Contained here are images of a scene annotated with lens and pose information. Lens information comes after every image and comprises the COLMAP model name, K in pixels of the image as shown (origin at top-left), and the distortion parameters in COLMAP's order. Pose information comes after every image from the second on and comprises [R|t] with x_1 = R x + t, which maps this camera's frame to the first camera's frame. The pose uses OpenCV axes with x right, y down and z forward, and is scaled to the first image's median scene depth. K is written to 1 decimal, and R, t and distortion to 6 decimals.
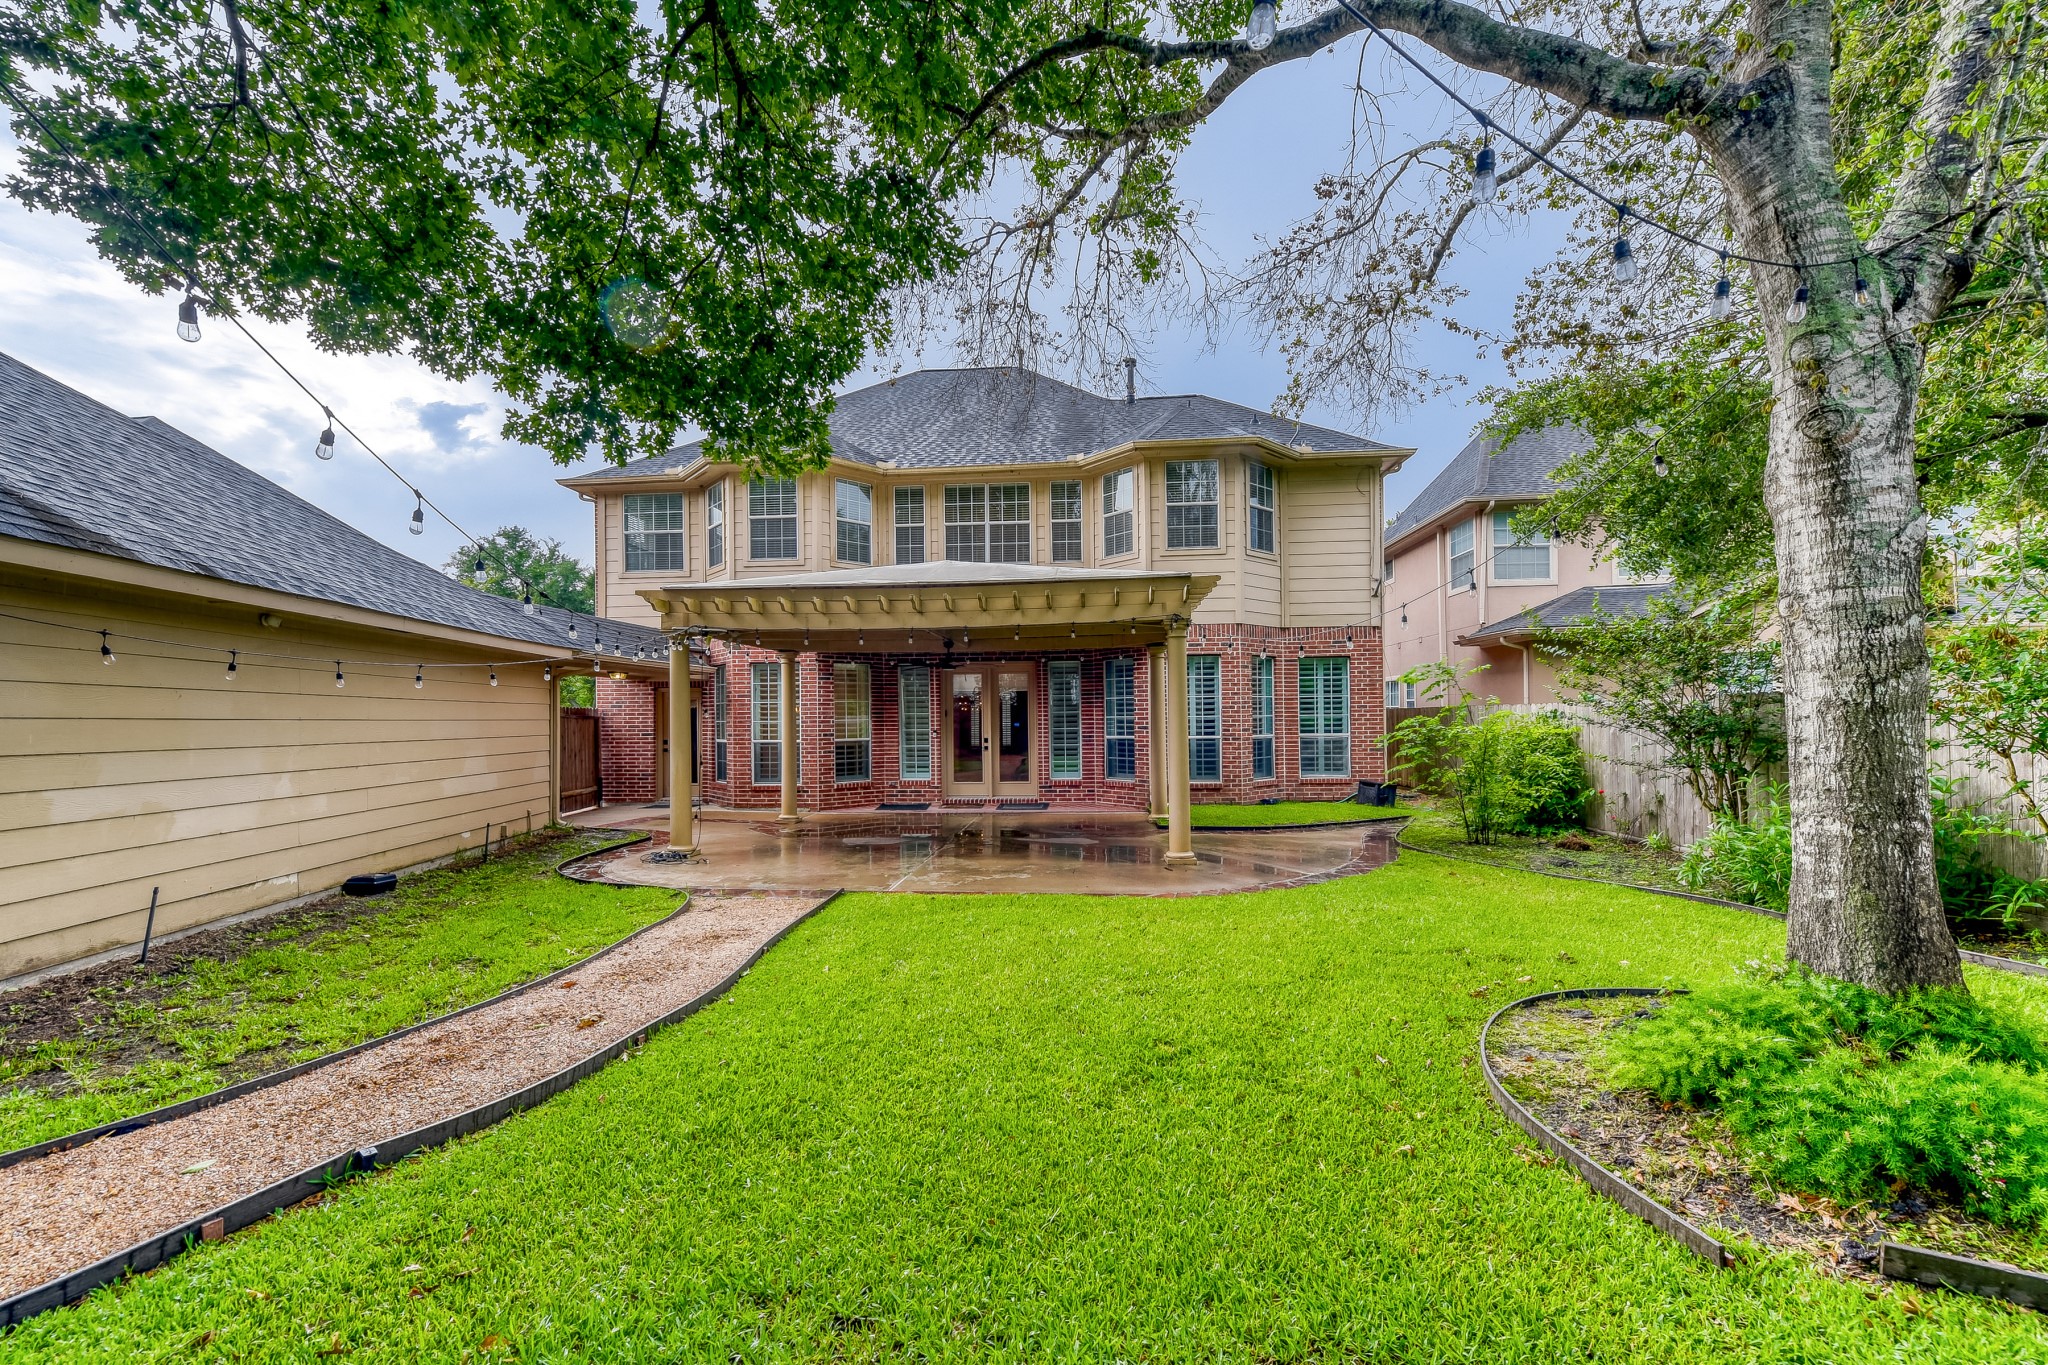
lens RADIAL K [[825.1, 0, 1021.9], [0, 825.1, 701.9], [0, 0, 1]] dist [-0.000440, -0.000154]
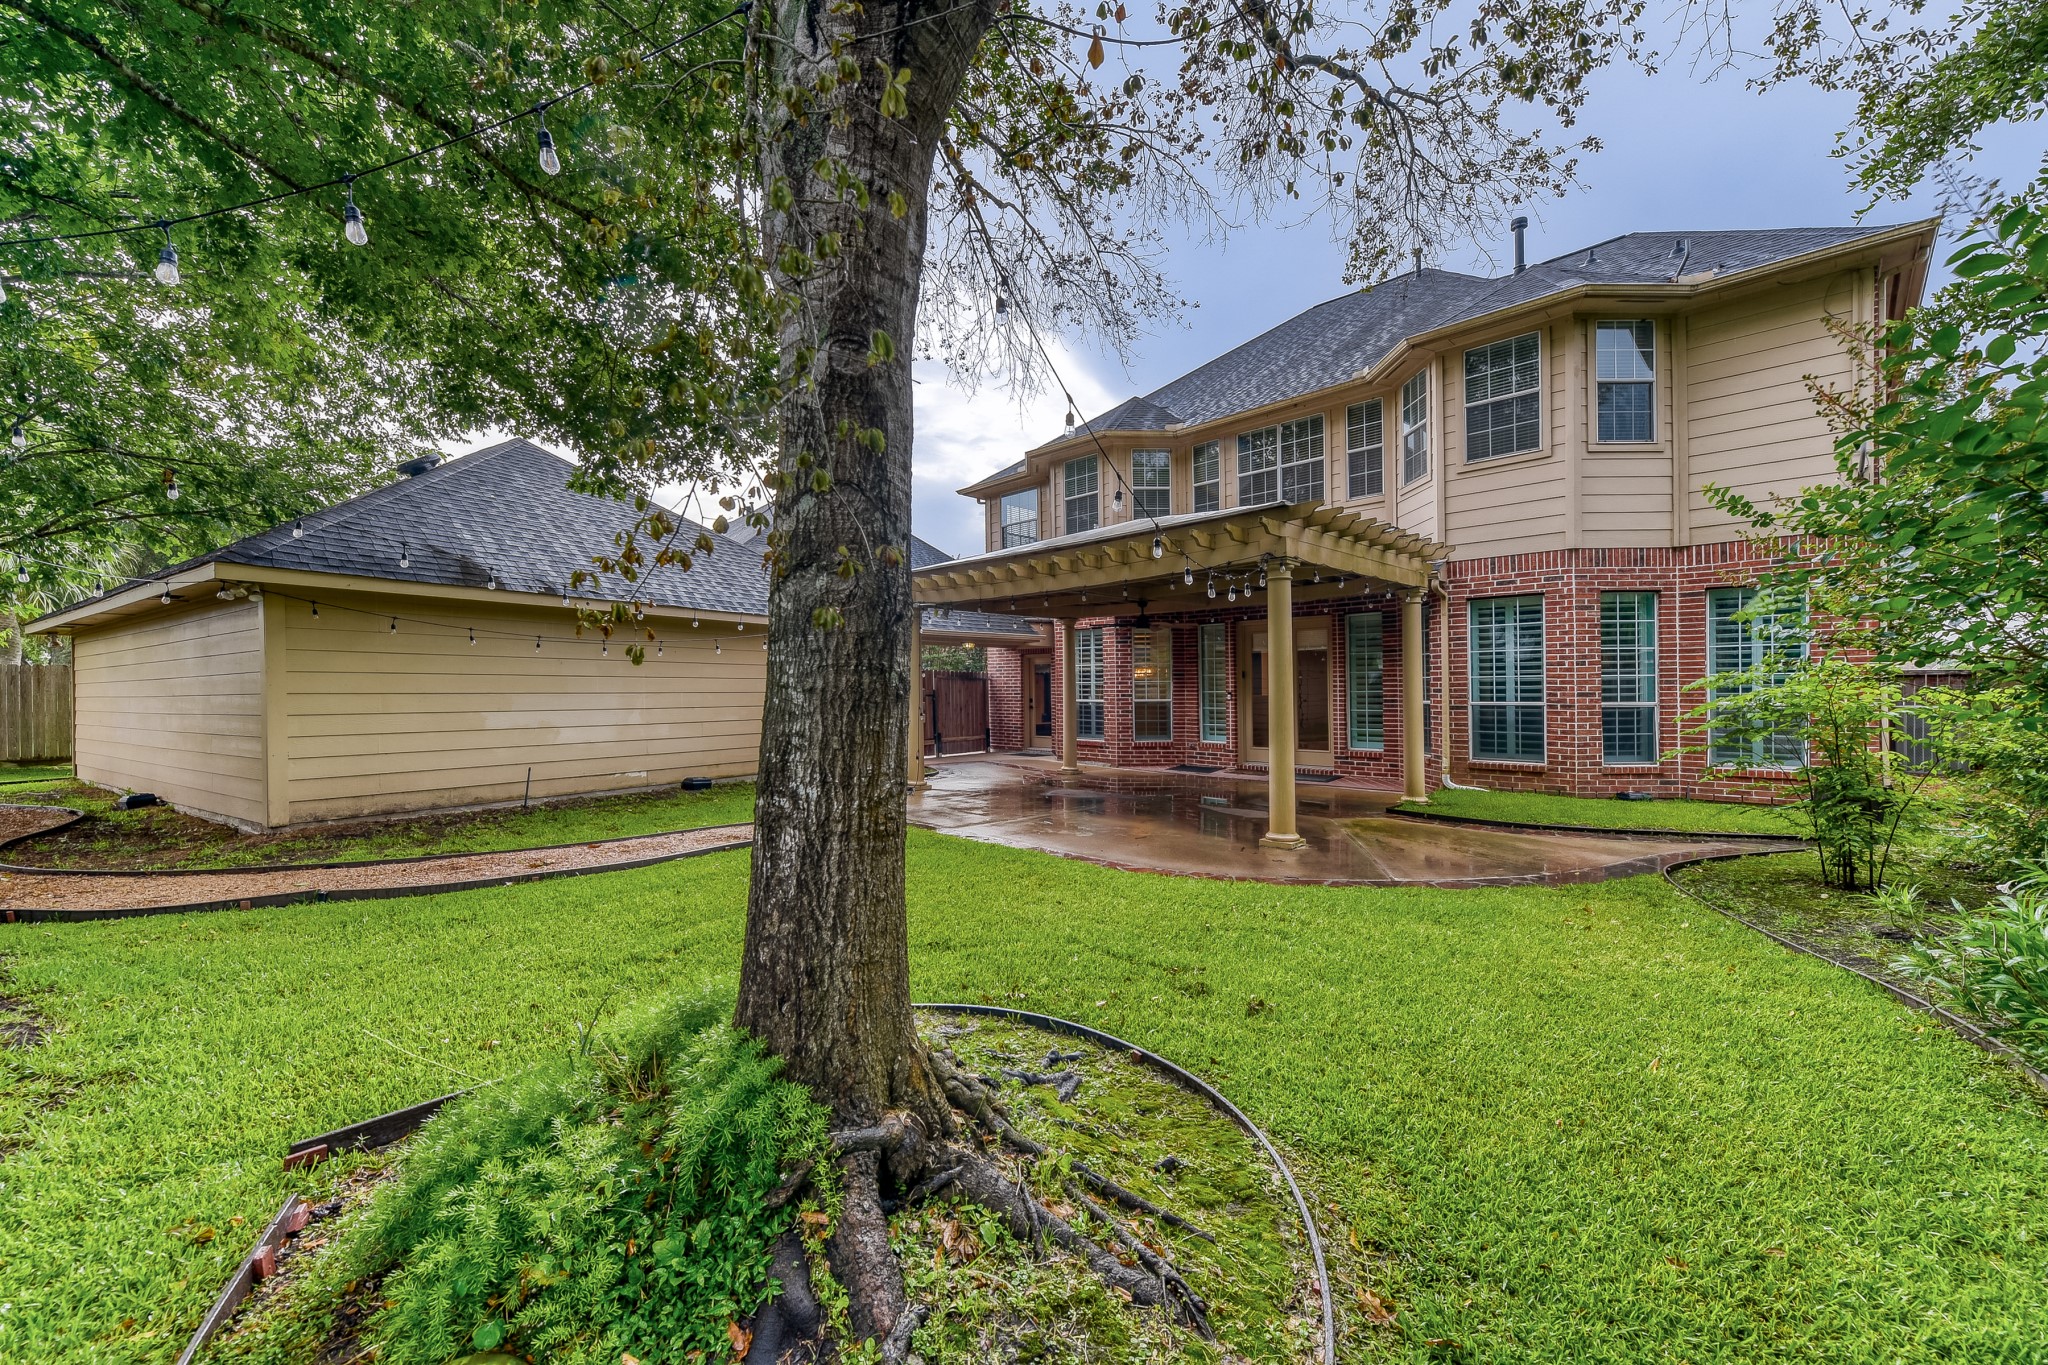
lens RADIAL K [[815.1, 0, 1024.0], [0, 815.1, 682.5], [0, 0, 1]] dist [0.003586, 0.000091]
pose [[0.757282, 0.001301, -0.653086, 0.346204], [0.009646, 0.999867, 0.013177, 0.008625], [0.653017, -0.016279, 0.757169, 0.127017]]
